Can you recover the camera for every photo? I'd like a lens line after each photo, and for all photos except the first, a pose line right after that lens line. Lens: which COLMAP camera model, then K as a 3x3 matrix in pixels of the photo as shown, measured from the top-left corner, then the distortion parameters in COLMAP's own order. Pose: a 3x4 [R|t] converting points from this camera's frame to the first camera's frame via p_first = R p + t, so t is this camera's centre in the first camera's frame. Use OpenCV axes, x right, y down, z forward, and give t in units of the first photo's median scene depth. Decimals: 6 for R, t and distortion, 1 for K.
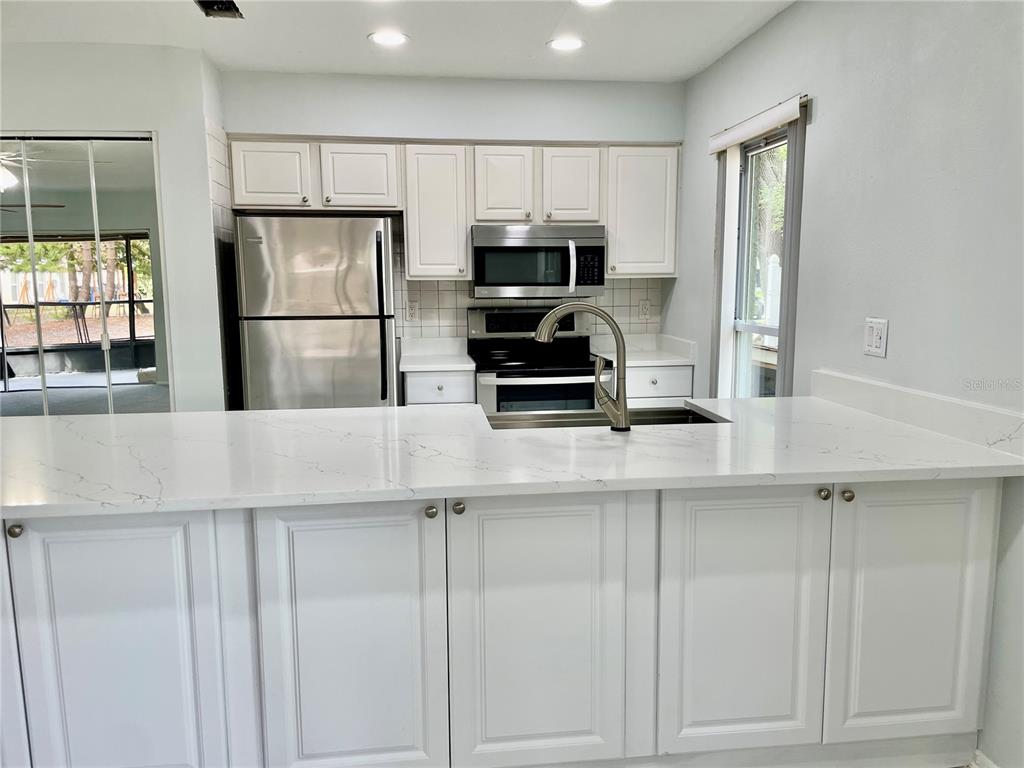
lens RADIAL K [[772.5, 0, 515.0], [0, 772.5, 382.2], [0, 0, 1]] dist [0.090708, -0.116784]
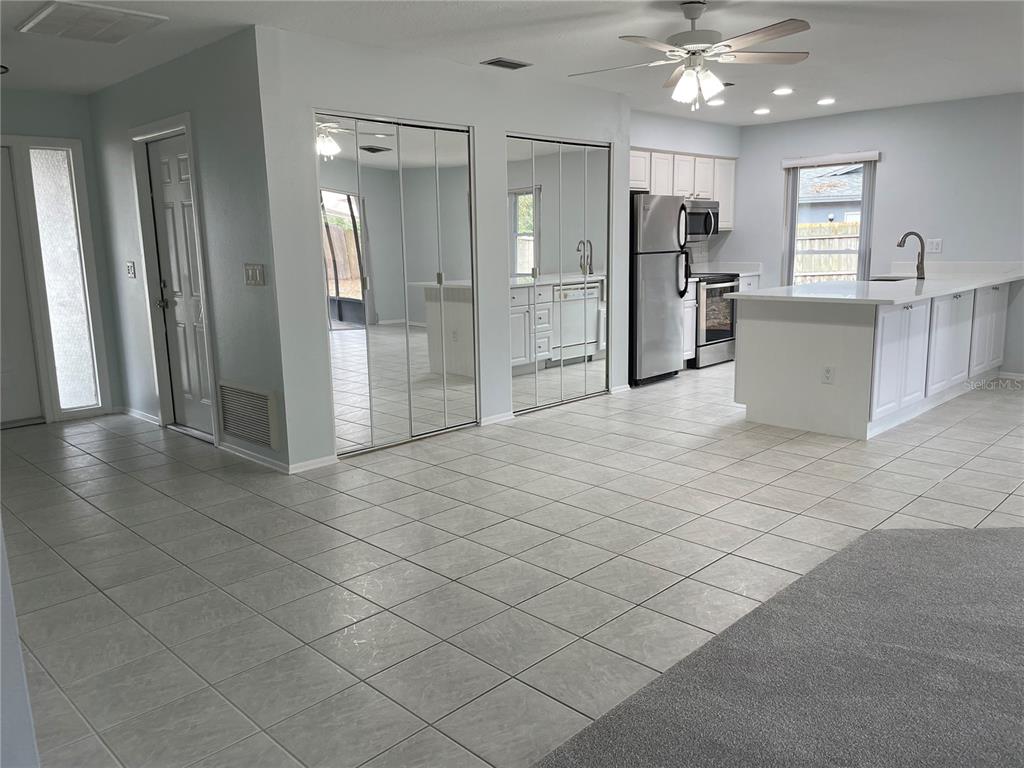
lens RADIAL K [[772.5, 0, 514.0], [0, 772.5, 374.6], [0, 0, 1]] dist [0.090708, -0.116784]
pose [[0.788938, -0.113107, 0.603973, -1.461889], [0.095983, 0.993531, 0.060683, 0.049148], [-0.606930, 0.010096, 0.794691, -0.179566]]
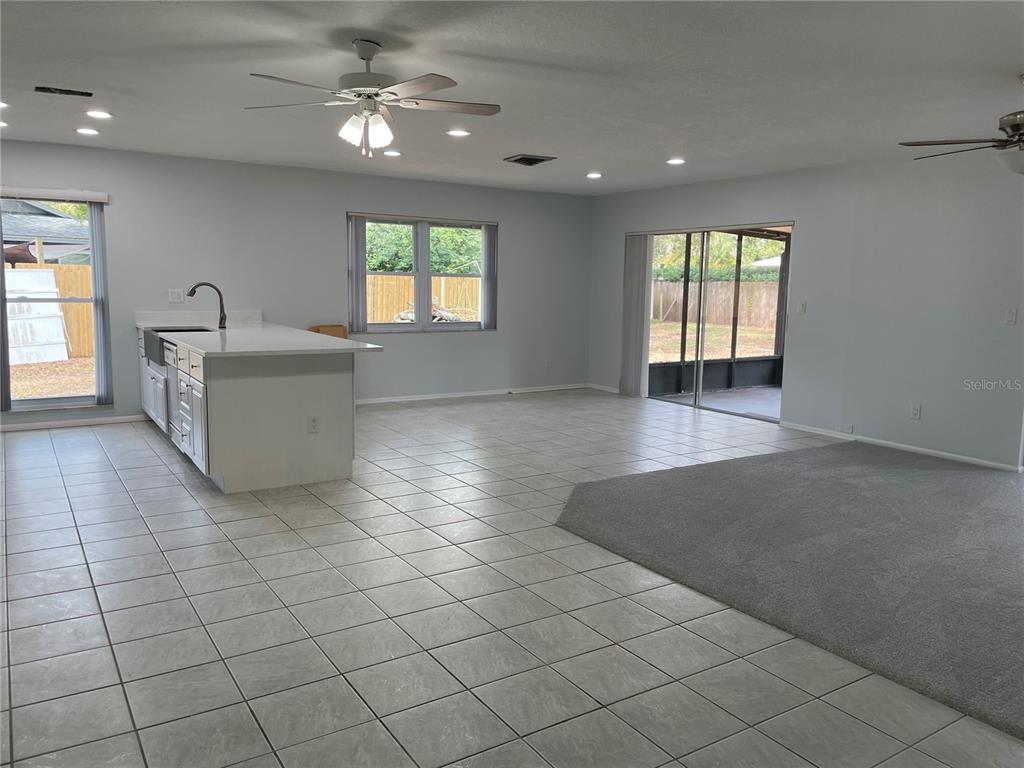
lens RADIAL K [[772.5, 0, 516.8], [0, 772.5, 378.8], [0, 0, 1]] dist [0.090708, -0.116784]
pose [[-0.431894, -0.112681, 0.894858, -1.568691], [0.106424, 0.978867, 0.174624, -0.076616], [-0.895624, 0.170653, -0.410774, 0.668728]]
